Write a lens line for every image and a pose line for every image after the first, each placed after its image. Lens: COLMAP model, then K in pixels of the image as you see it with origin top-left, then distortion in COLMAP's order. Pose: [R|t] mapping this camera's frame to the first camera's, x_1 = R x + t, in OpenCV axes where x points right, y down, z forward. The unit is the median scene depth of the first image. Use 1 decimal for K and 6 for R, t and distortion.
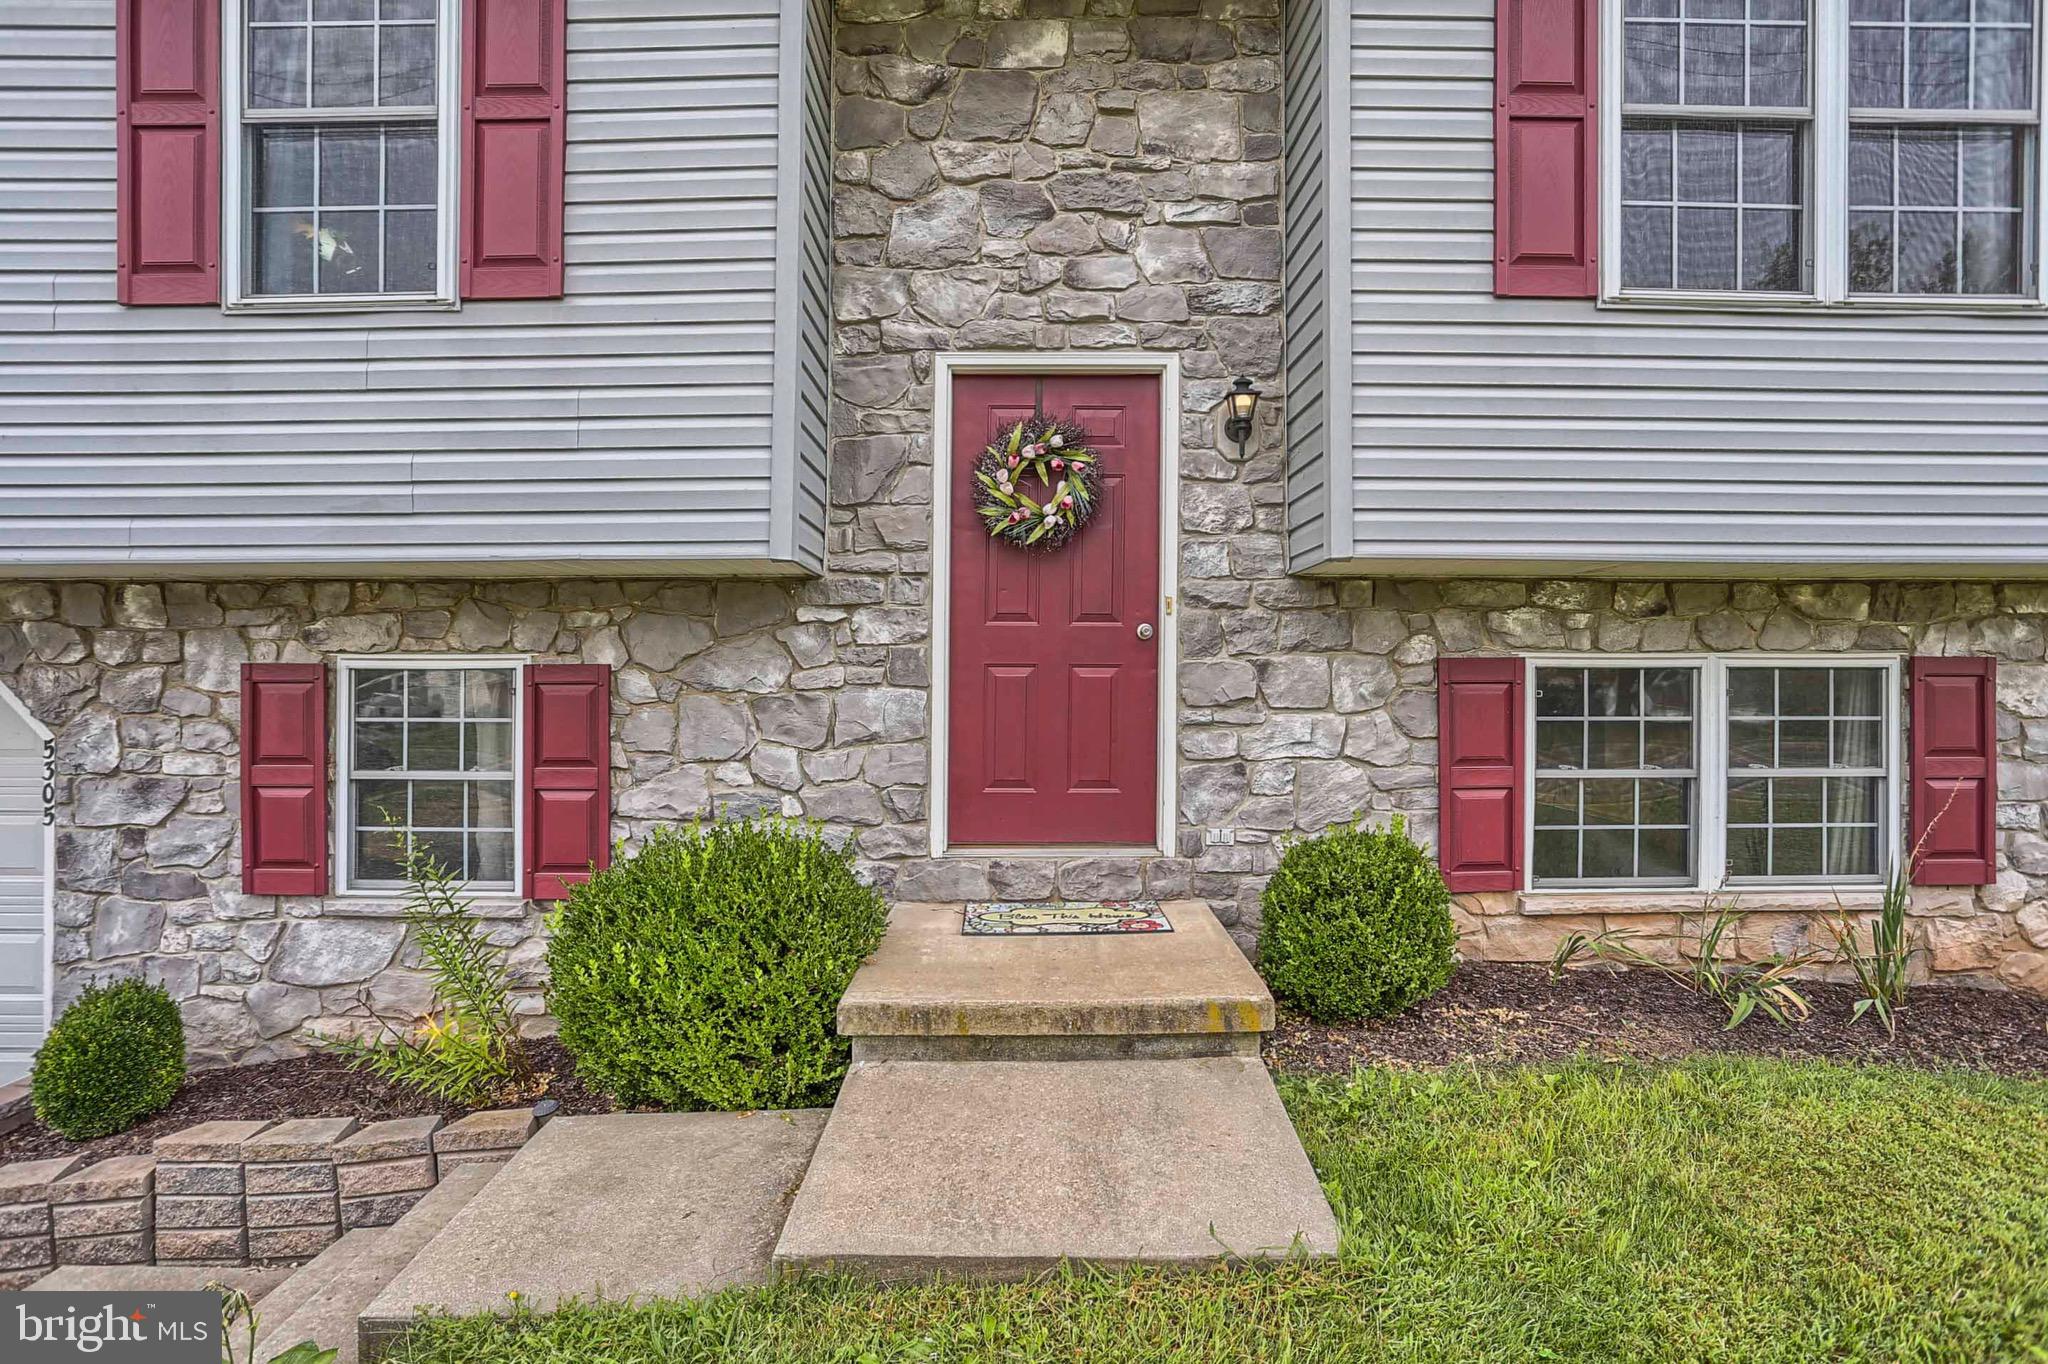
lens RADIAL K [[1018.6, 0, 1030.8], [0, 1018.6, 667.0], [0, 0, 1]] dist [-0.036335, 0.020973]
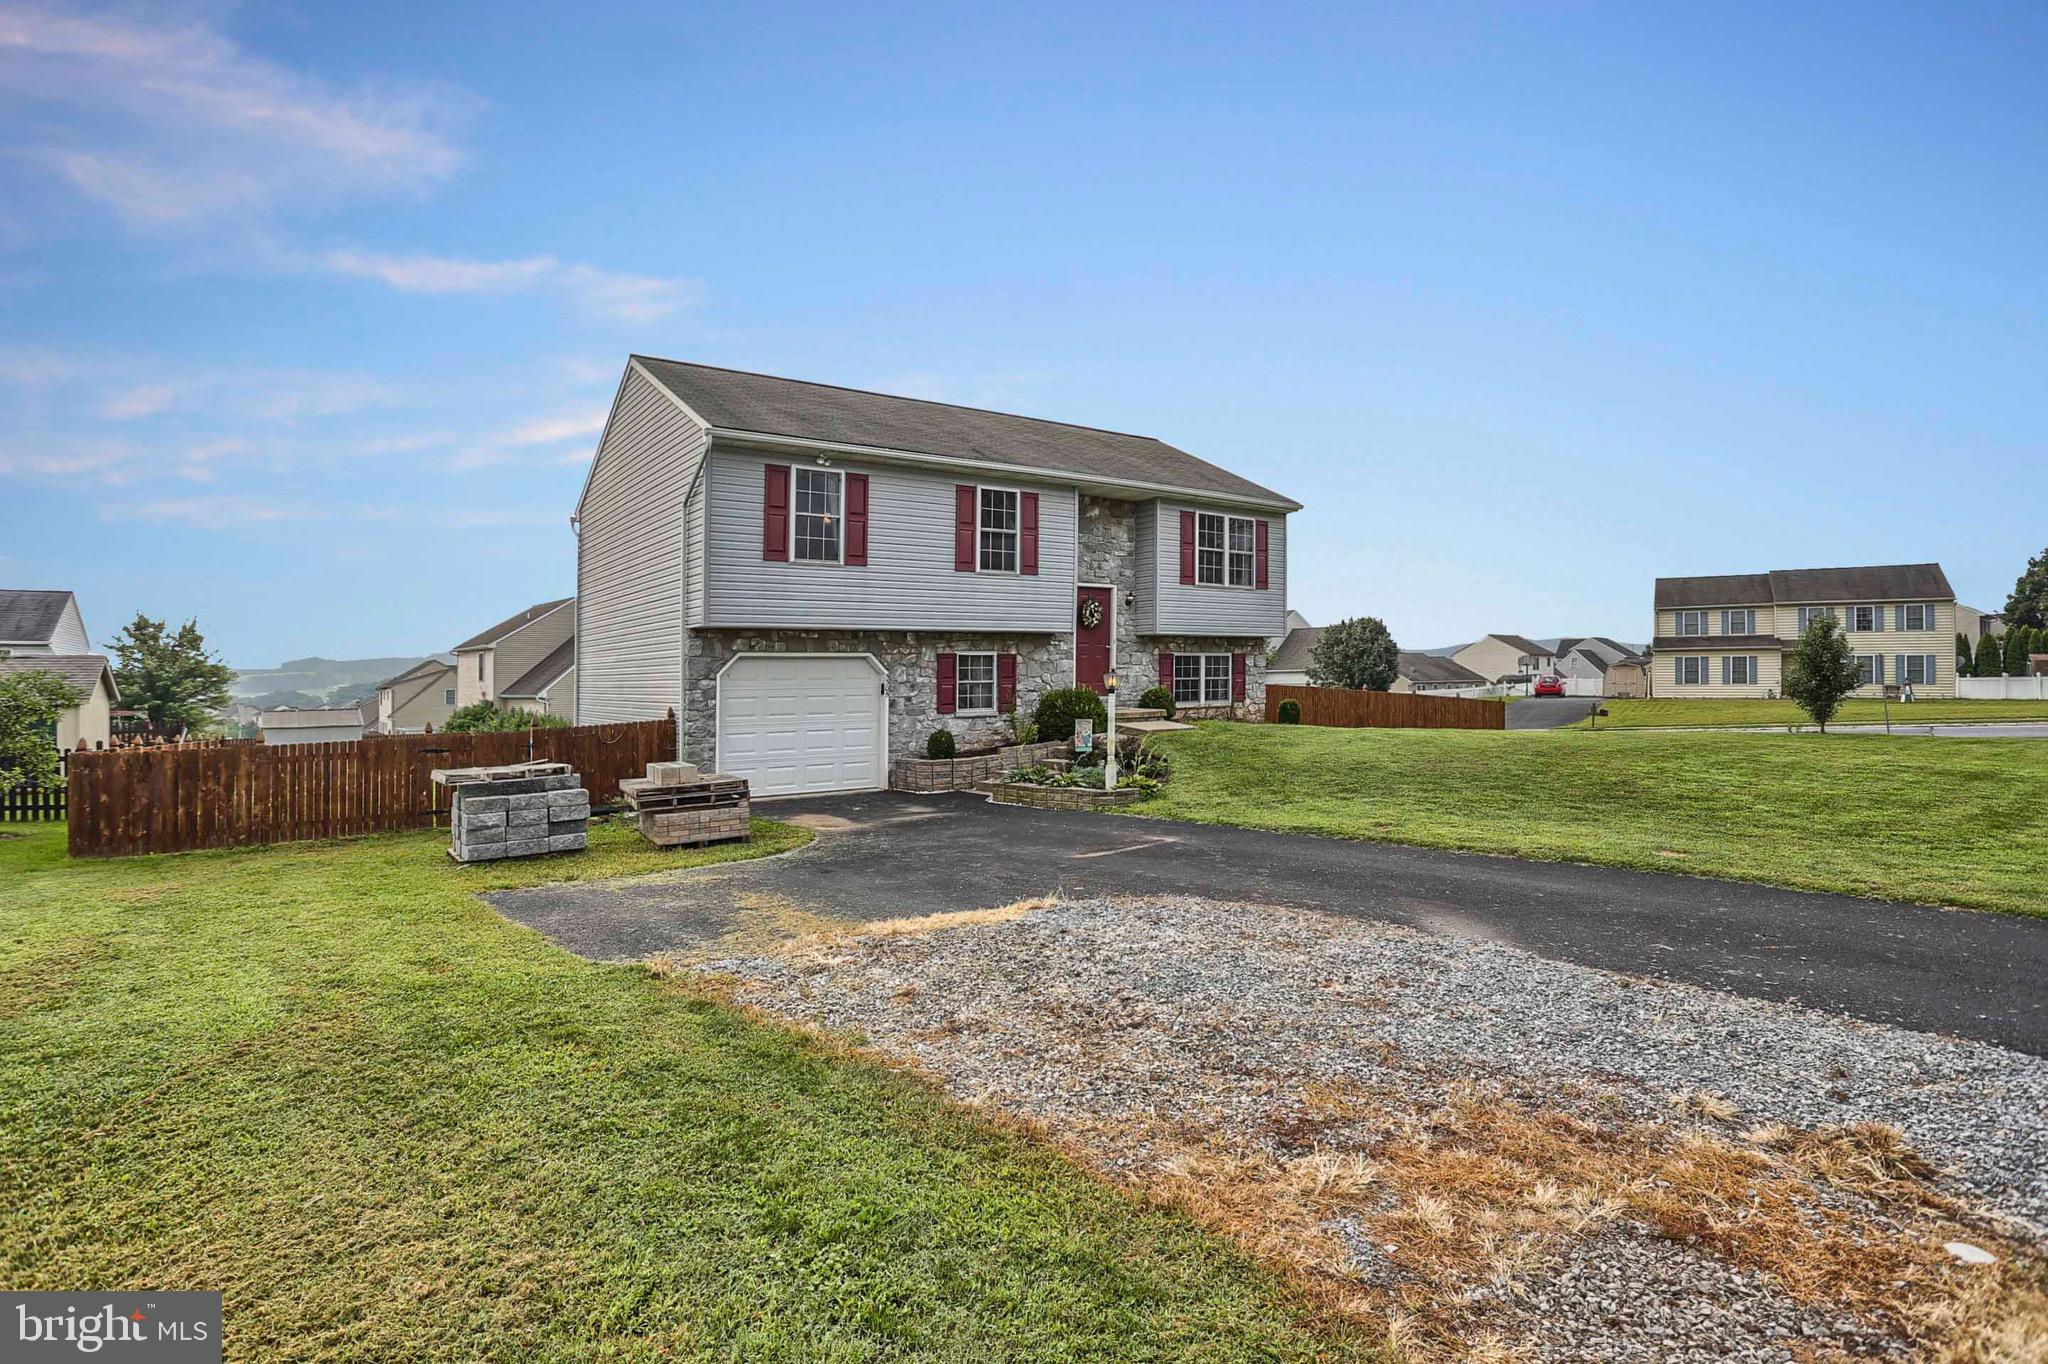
lens RADIAL K [[1018.6, 0, 1020.1], [0, 1018.6, 684.6], [0, 0, 1]] dist [-0.036335, 0.020973]
pose [[0.814298, -0.013734, 0.580284, -2.804191], [0.007987, 0.999891, 0.012456, 0.069747], [-0.580391, -0.005508, 0.814319, -2.398529]]
